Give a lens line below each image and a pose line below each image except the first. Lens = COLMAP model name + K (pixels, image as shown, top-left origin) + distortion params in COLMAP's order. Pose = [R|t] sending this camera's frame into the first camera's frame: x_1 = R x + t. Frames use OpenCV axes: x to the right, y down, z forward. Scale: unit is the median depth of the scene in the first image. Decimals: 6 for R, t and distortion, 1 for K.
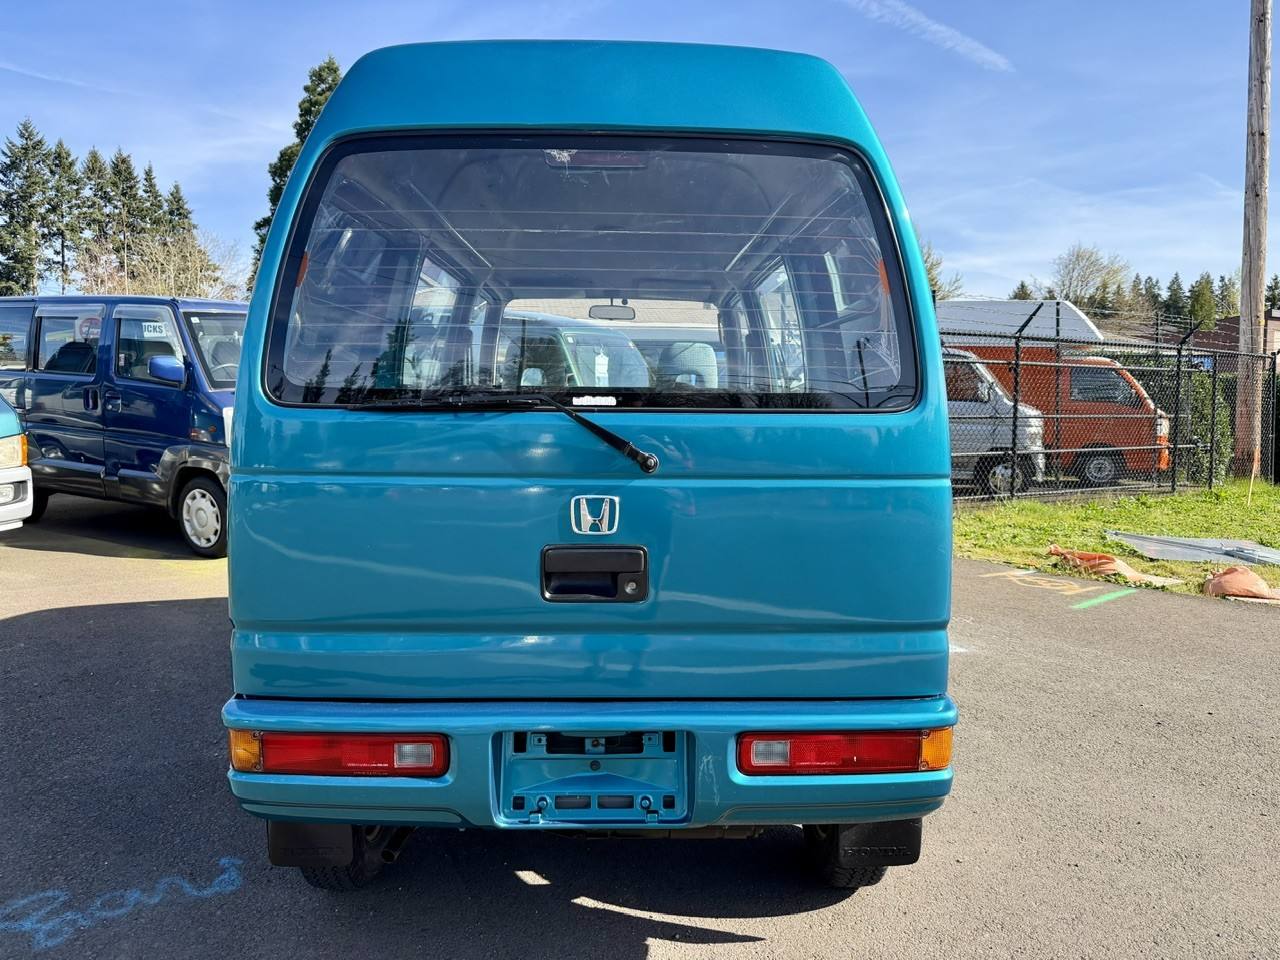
lens RADIAL K [[903.1, 0, 640.0], [0, 903.1, 480.0], [0, 0, 1]] dist [0.044570, -0.062863]
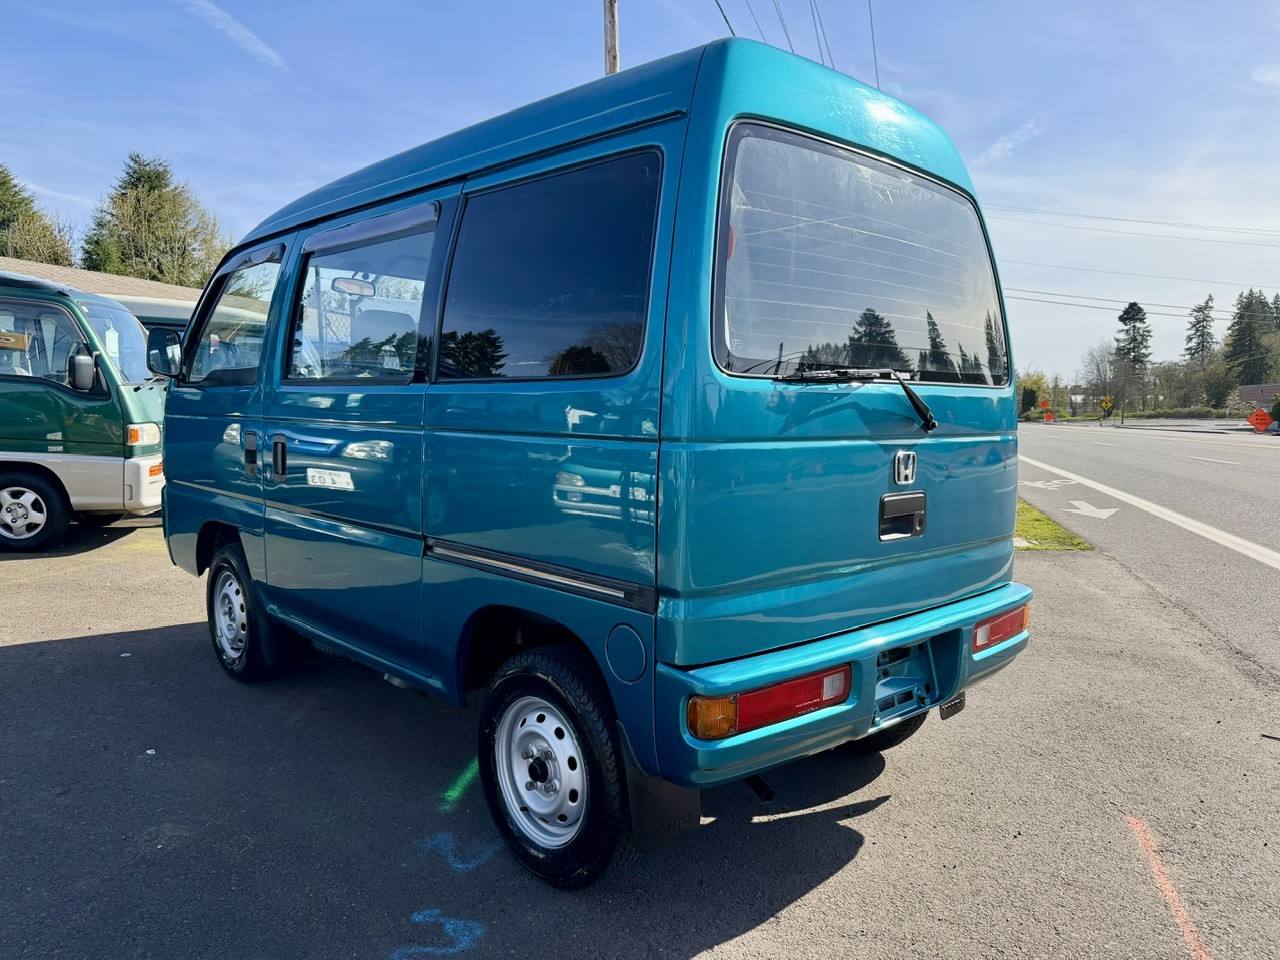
lens RADIAL K [[903.1, 0, 640.0], [0, 903.1, 480.0], [0, 0, 1]] dist [0.044570, -0.062863]
pose [[0.737270, -0.048049, 0.673887, -1.128937], [0.045760, 0.998729, 0.021147, 0.011967], [-0.674046, 0.015246, 0.738532, 0.316888]]
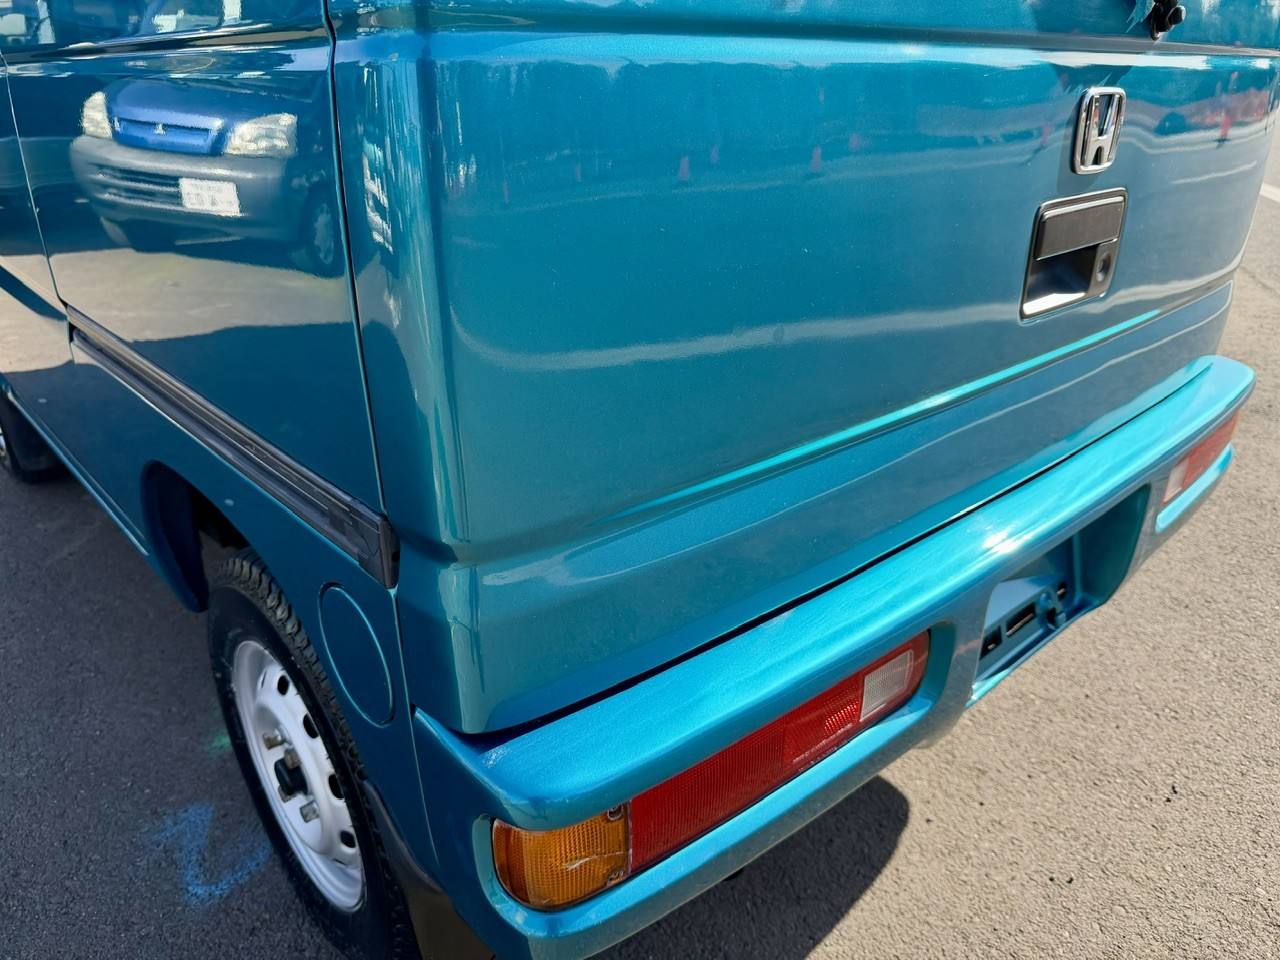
lens RADIAL K [[924.7, 0, 619.4], [0, 924.7, 479.3], [0, 0, 1]] dist [-0.030033, -0.002369]
pose [[0.763145, -0.271310, 0.586516, -0.585810], [0.070341, 0.937081, 0.341951, 0.027611], [-0.642388, -0.219702, 0.734213, 0.735851]]
